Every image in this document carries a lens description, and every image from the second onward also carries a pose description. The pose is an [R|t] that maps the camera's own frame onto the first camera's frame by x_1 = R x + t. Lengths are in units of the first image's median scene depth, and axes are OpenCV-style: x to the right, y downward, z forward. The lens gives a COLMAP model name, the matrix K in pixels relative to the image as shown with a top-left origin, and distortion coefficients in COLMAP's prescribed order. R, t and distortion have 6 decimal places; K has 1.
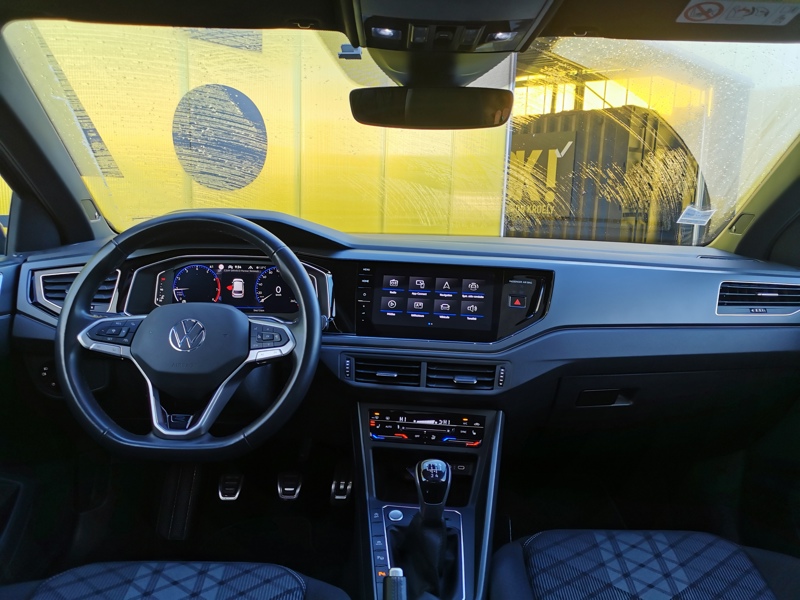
lens RADIAL K [[621.0, 0, 401.8], [0, 621.0, 302.2], [0, 0, 1]] dist [0.012841, -0.009329]
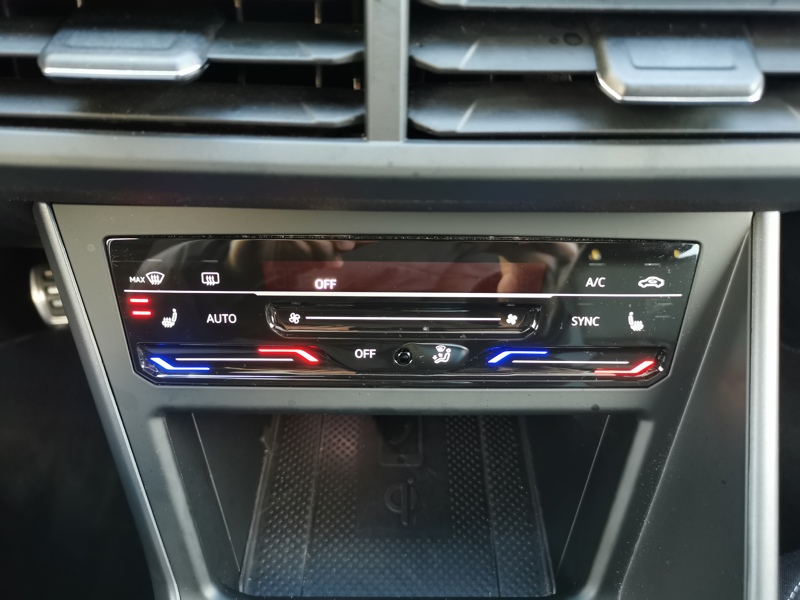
lens RADIAL K [[617.3, 0, 401.8], [0, 617.3, 304.1], [0, 0, 1]] dist [0.012083, -0.005875]
pose [[0.992632, -0.088873, 0.082360, 0.021869], [0.026972, 0.824736, 0.564875, 0.085872], [-0.118127, -0.558491, 0.821056, 0.851122]]
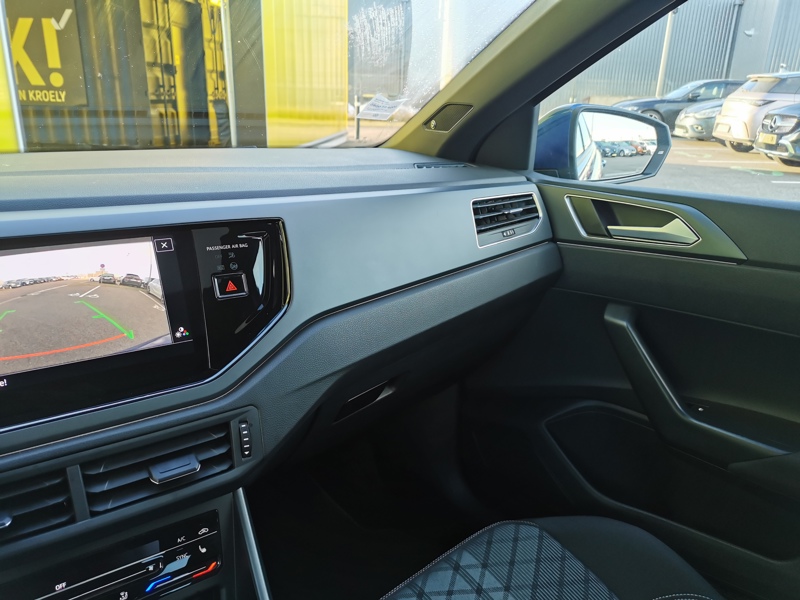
lens RADIAL K [[617.3, 0, 401.8], [0, 617.3, 304.1], [0, 0, 1]] dist [0.012083, -0.005875]
pose [[0.744820, -0.219969, 0.629966, -0.042236], [0.105300, 0.971018, 0.214558, -0.085487], [-0.658905, -0.093472, 0.746397, 0.525673]]
